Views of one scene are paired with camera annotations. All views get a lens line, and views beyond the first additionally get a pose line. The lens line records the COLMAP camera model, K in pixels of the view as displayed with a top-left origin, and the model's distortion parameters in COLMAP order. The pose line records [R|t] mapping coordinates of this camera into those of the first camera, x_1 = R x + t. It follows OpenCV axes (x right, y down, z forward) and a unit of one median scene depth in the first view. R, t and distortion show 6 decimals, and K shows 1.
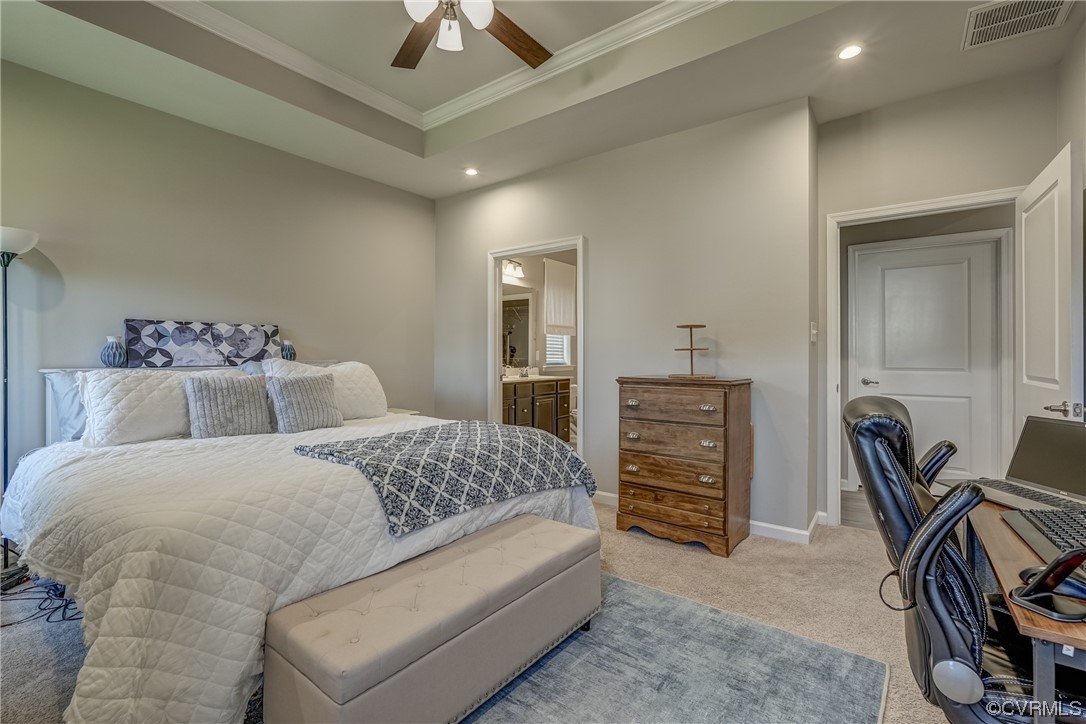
lens RADIAL K [[487.6, 0, 540.4], [0, 487.6, 352.9], [0, 0, 1]] dist [-0.011325, 0.006161]
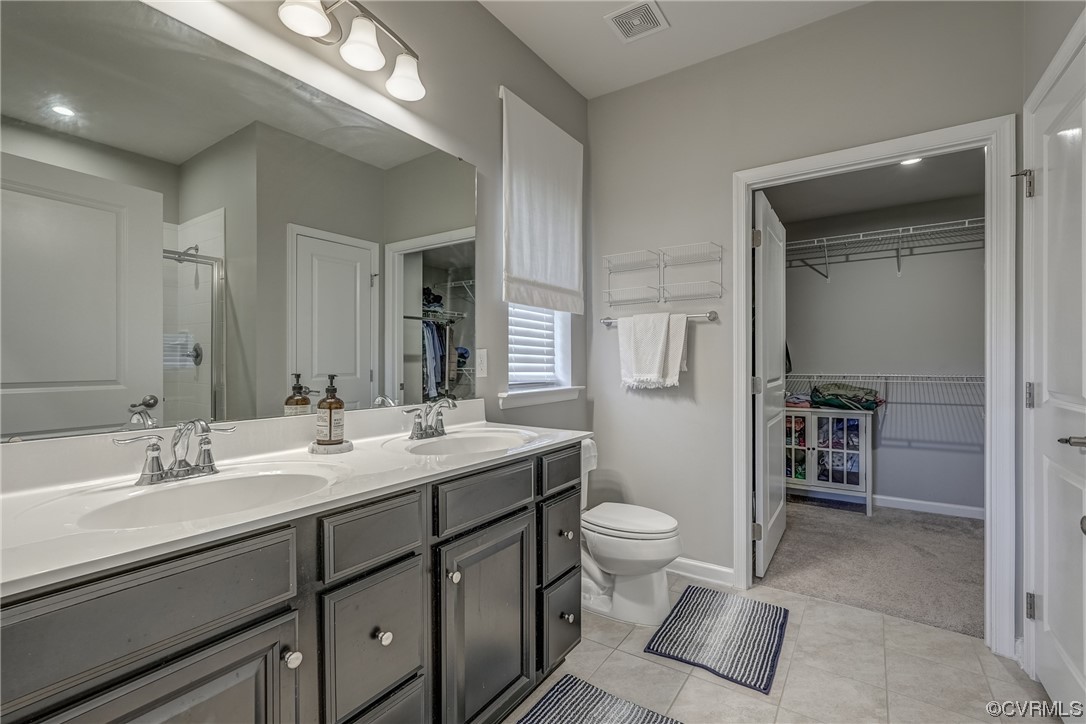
lens RADIAL K [[487.6, 0, 544.1], [0, 487.6, 361.1], [0, 0, 1]] dist [-0.011325, 0.006161]
pose [[0.998548, -0.003974, 0.053719, 0.018674], [0.003634, 0.999973, 0.006418, 0.001008], [-0.053743, -0.006214, 0.998535, 0.624410]]
